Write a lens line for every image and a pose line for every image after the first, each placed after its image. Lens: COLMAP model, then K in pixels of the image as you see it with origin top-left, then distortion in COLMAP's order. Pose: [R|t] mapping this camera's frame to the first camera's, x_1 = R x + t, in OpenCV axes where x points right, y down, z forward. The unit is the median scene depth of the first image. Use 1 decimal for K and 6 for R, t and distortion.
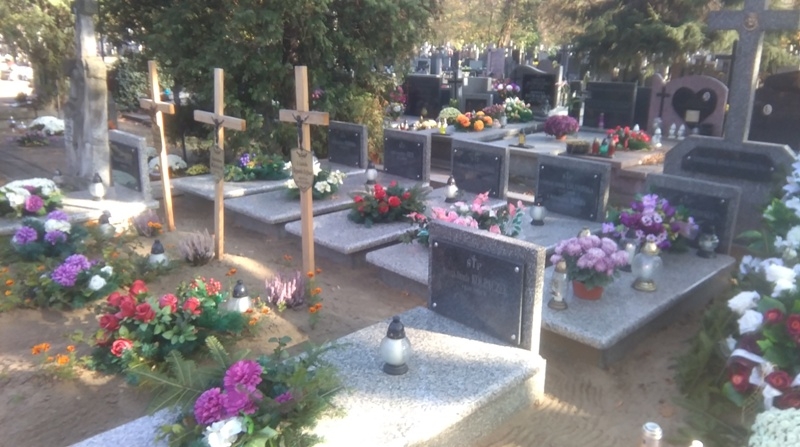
lens RADIAL K [[648.2, 0, 399.1], [0, 648.2, 222.7], [0, 0, 1]] dist [0.048327, -0.021810]
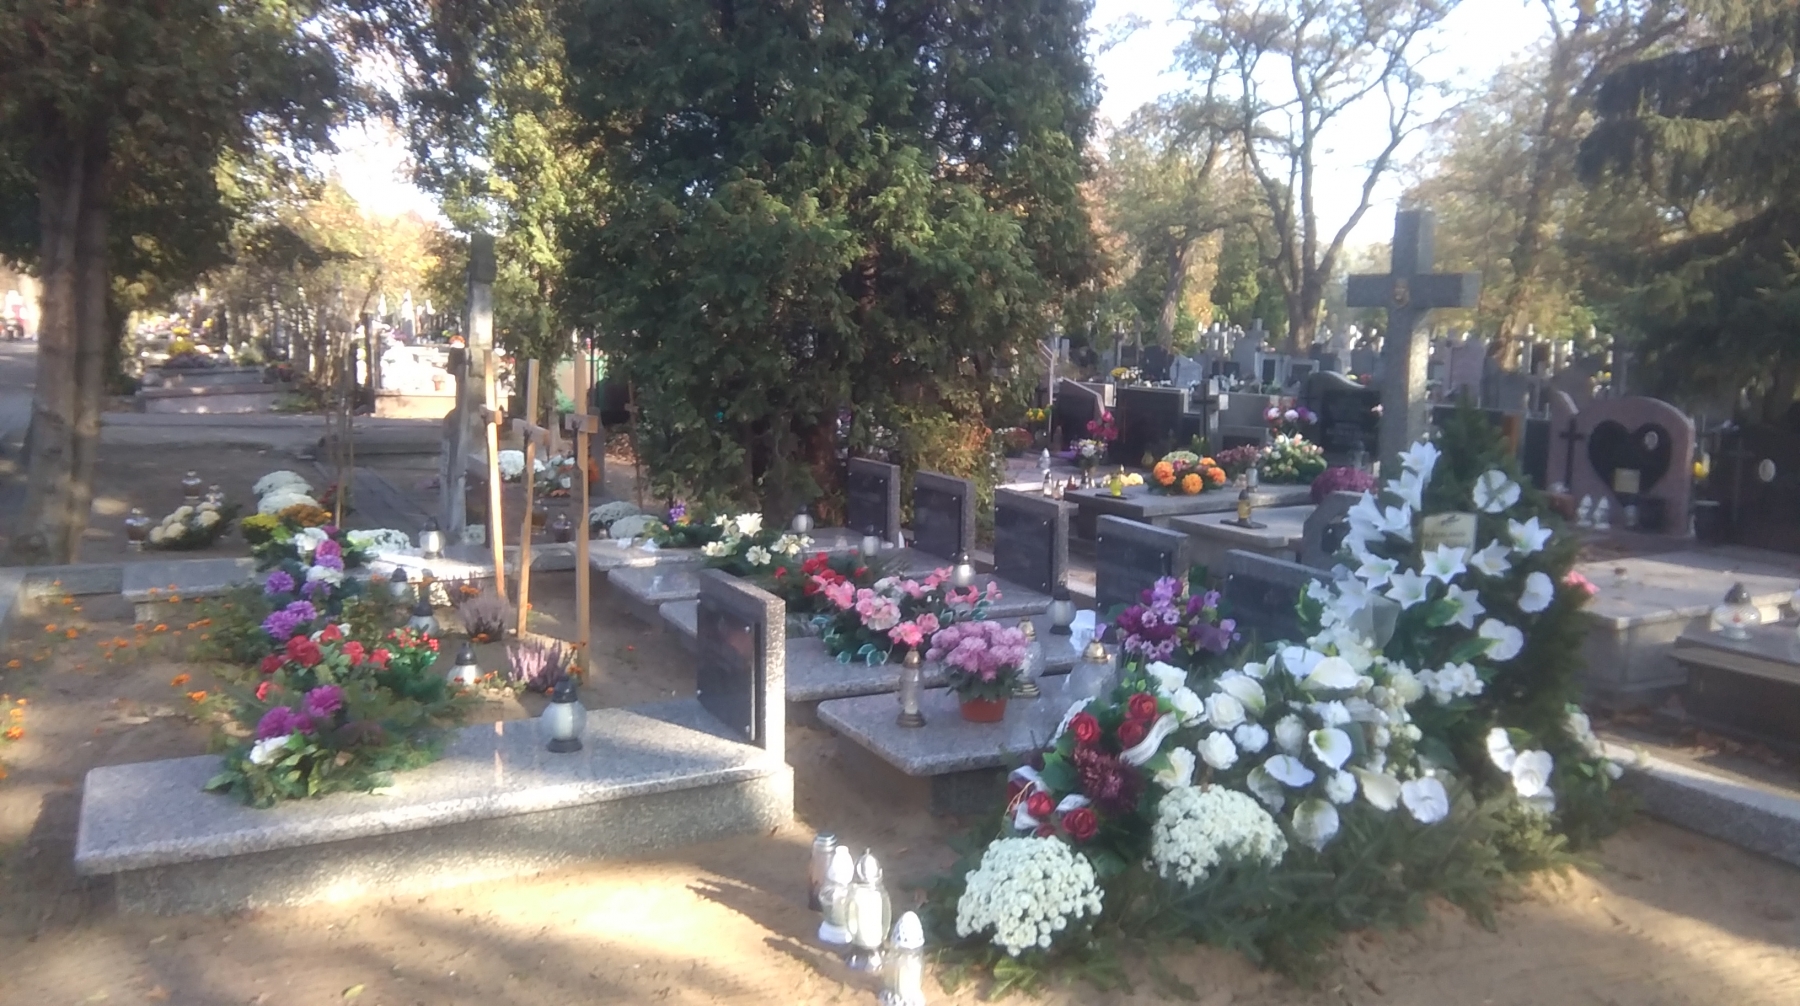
lens RADIAL K [[1458.4, 0, 902.7], [0, 1458.4, 502.1], [0, 0, 1]] dist [0.048327, -0.021810]
pose [[0.955813, 0.042675, -0.290860, 0.256390], [-0.085510, 0.986986, -0.136188, 0.043360], [0.281263, 0.155042, 0.947023, -0.161420]]
